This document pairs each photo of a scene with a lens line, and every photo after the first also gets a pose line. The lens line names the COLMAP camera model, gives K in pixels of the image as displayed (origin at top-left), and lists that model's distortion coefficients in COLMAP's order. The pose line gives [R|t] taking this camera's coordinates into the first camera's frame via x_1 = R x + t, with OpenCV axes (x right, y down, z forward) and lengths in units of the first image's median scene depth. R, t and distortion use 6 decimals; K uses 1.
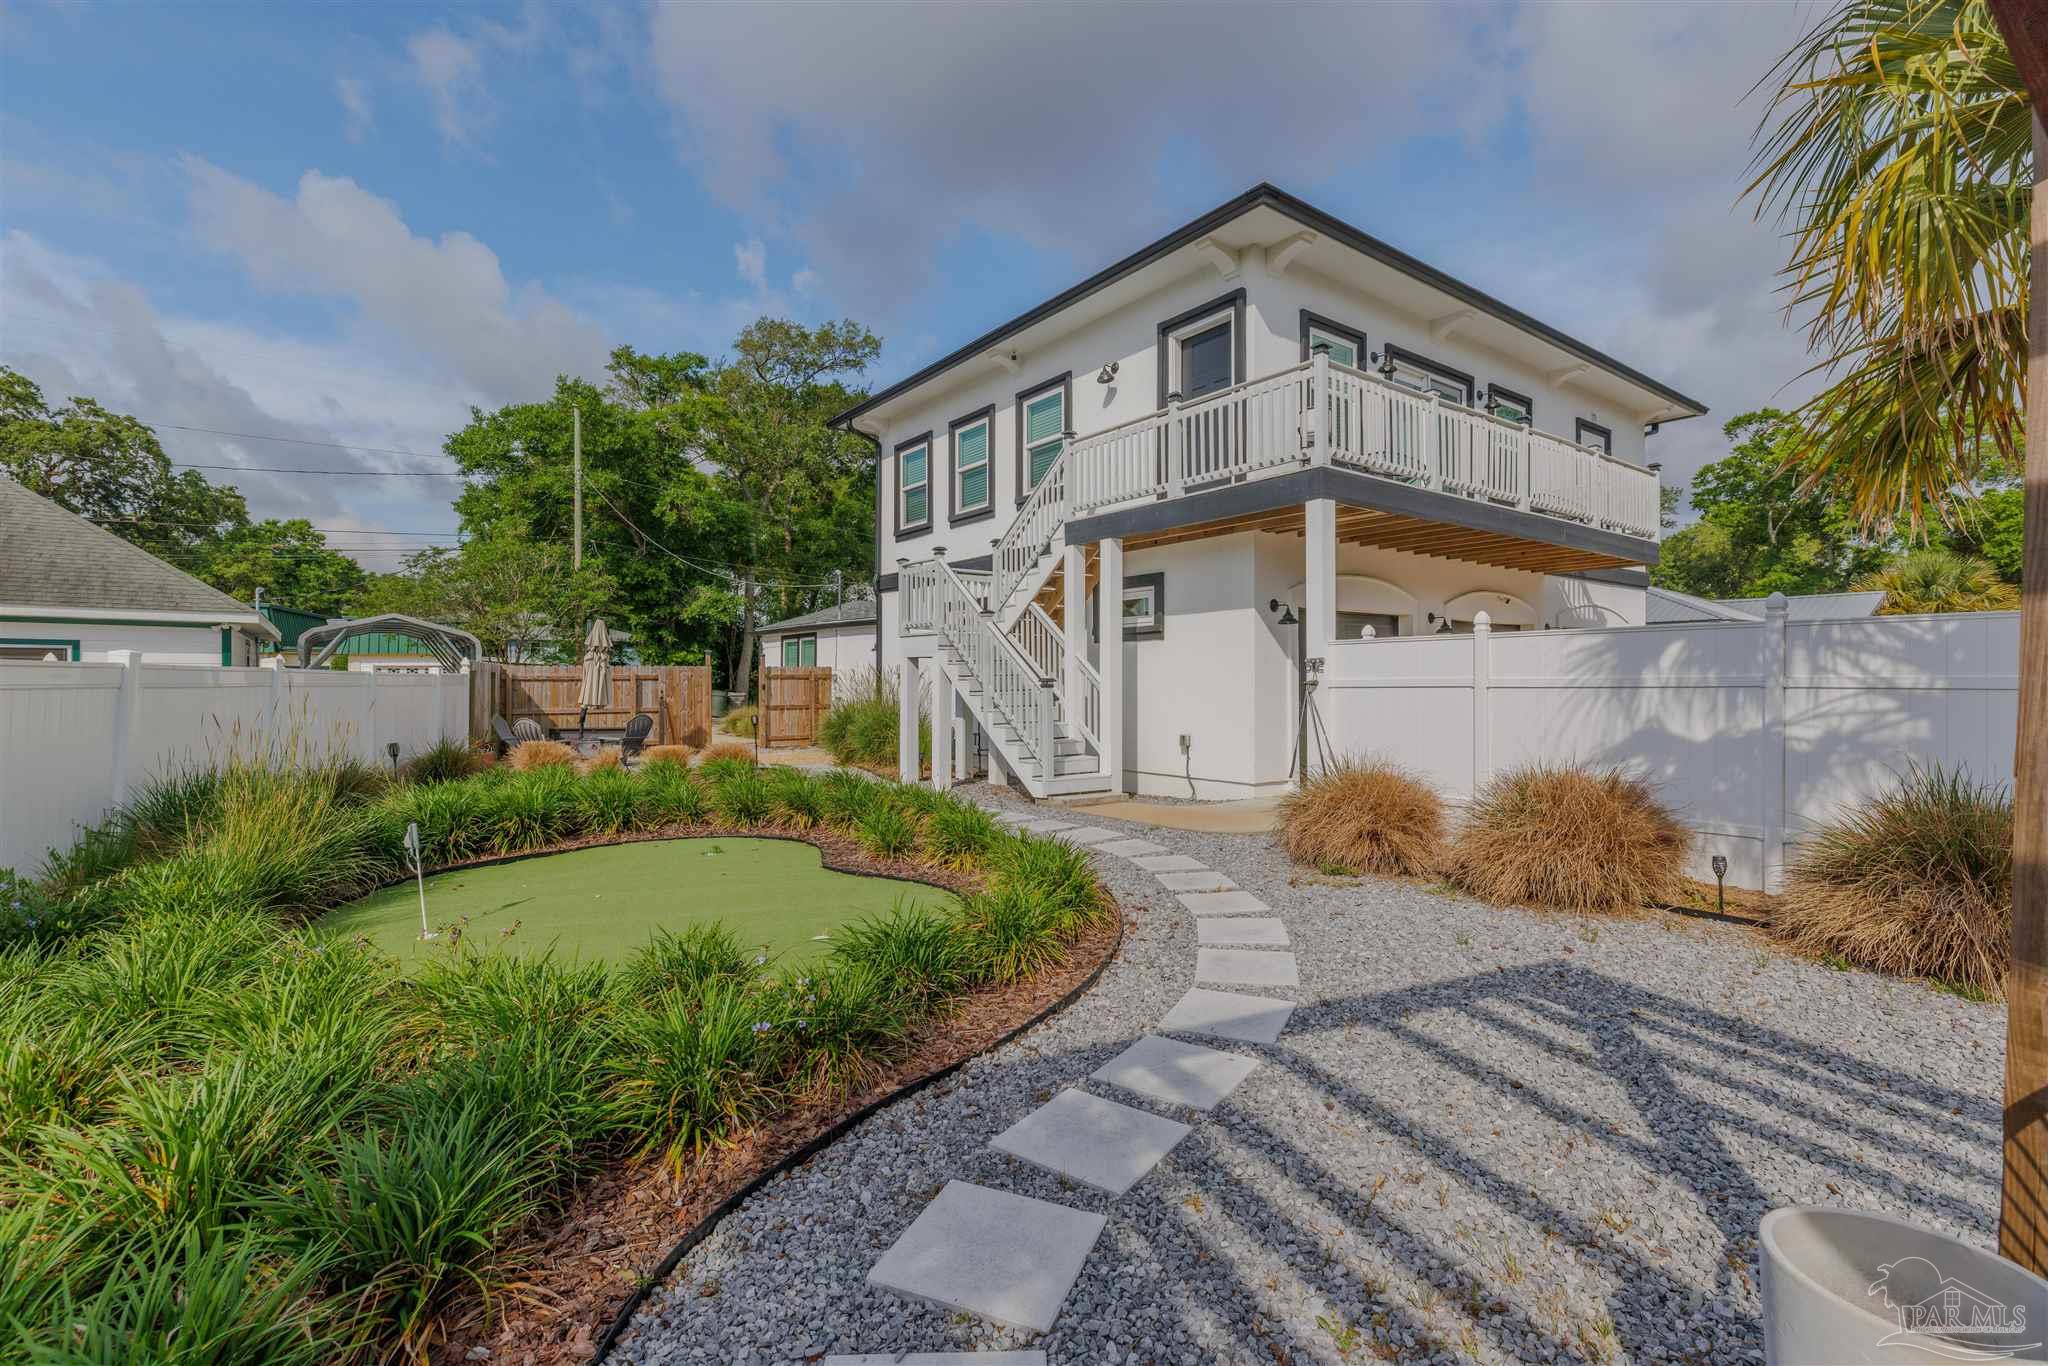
lens RADIAL K [[914.0, 0, 1024.0], [0, 914.0, 683.0], [0, 0, 1]] dist [0.000972, 0.000019]
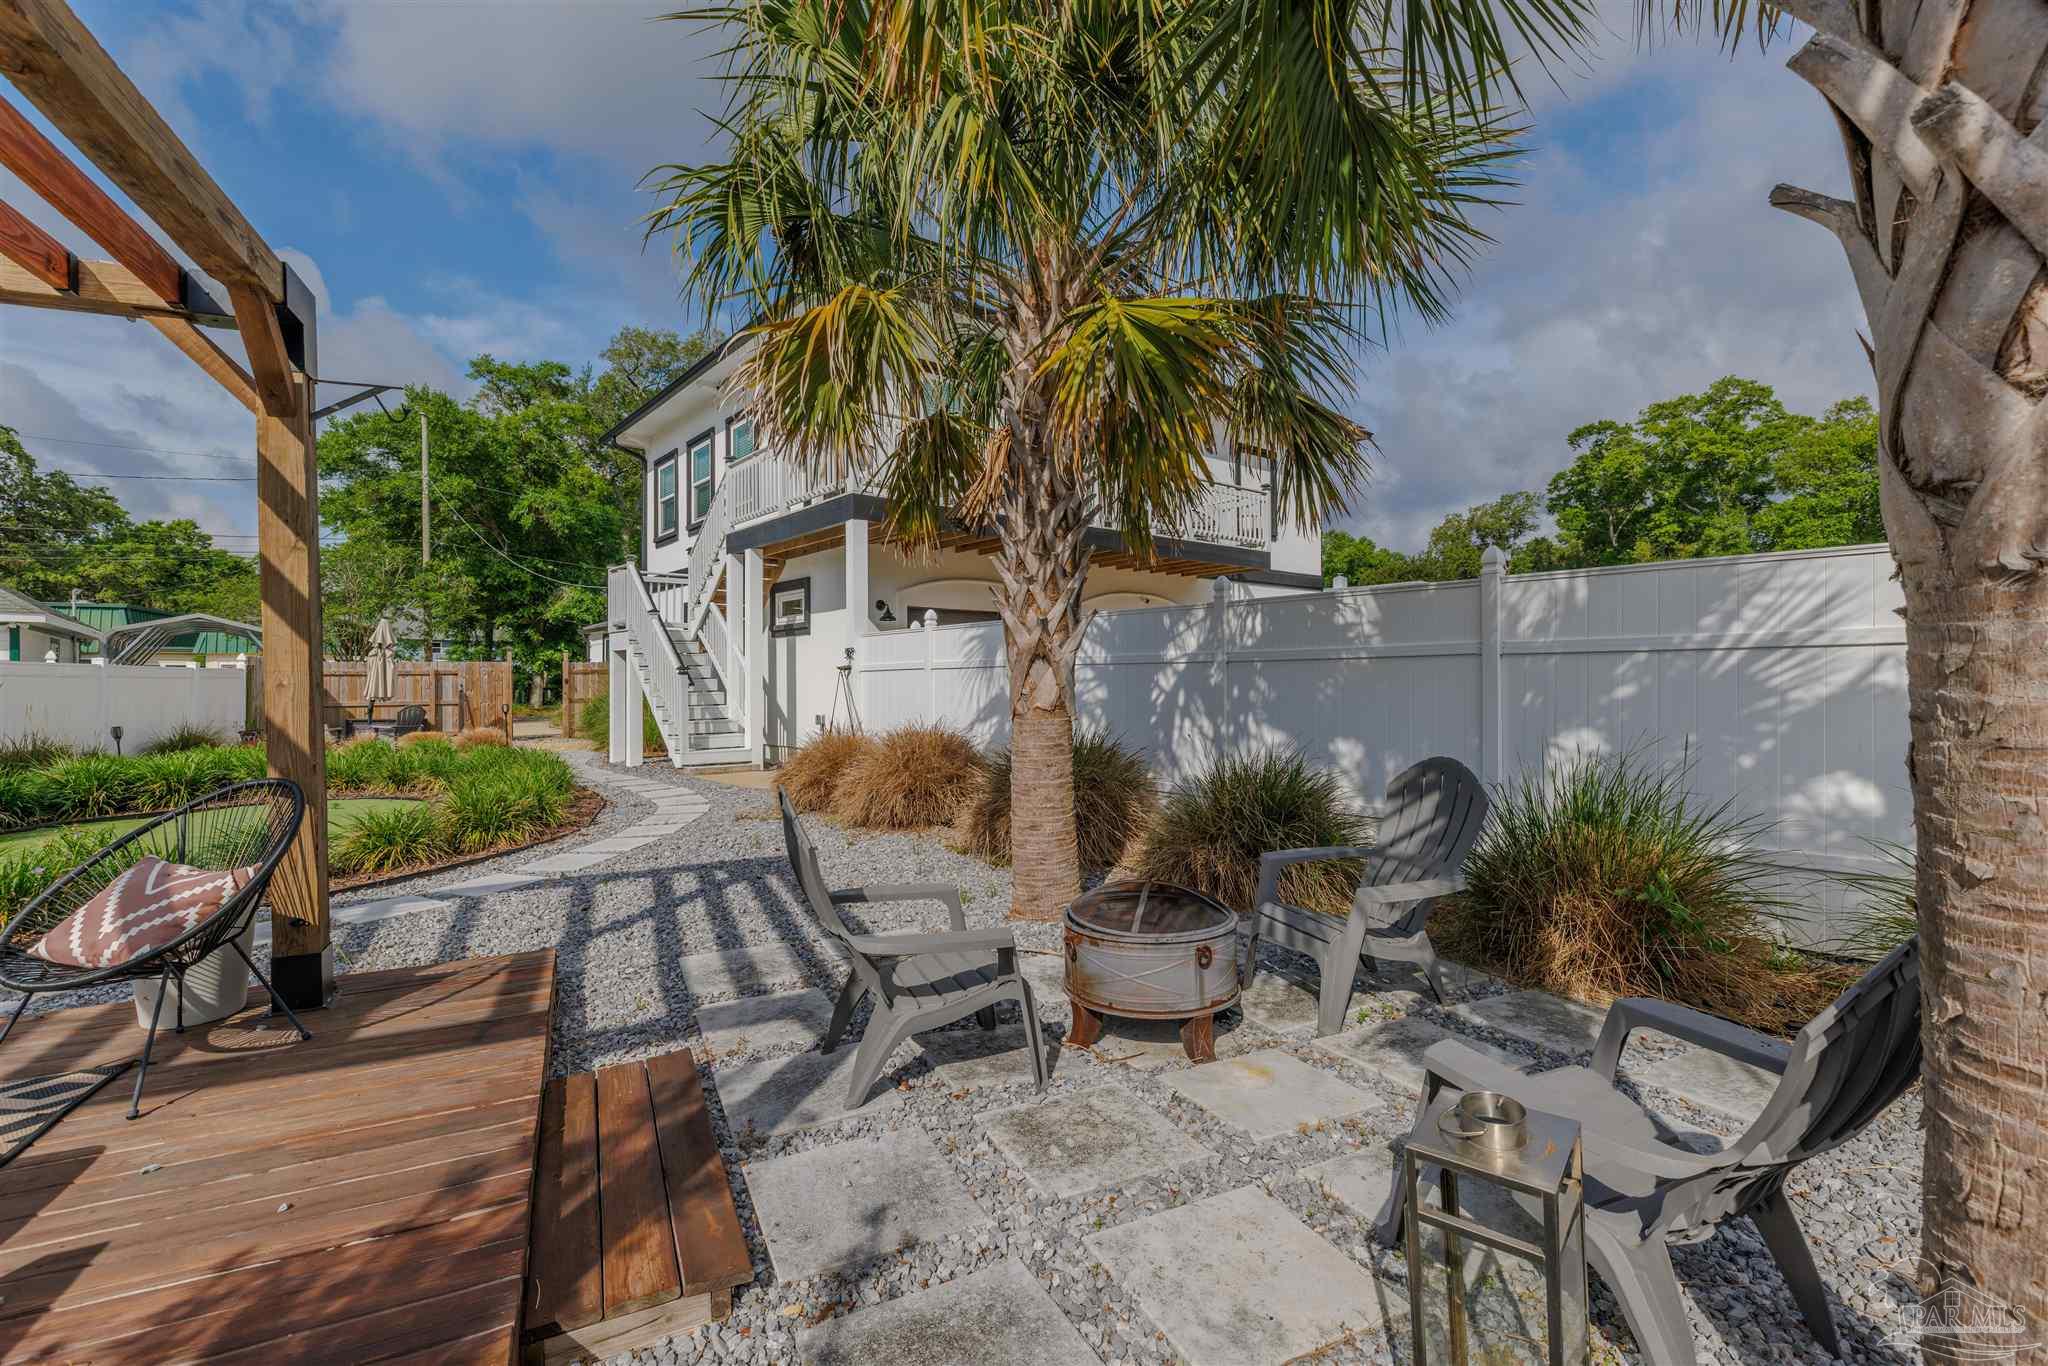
lens RADIAL K [[914.0, 0, 1024.0], [0, 914.0, 683.0], [0, 0, 1]] dist [0.000972, 0.000019]
pose [[0.998906, -0.005539, 0.046433, 0.128278], [0.005514, 0.999985, 0.000653, 0.005437], [-0.046436, -0.000397, 0.998921, -0.063087]]
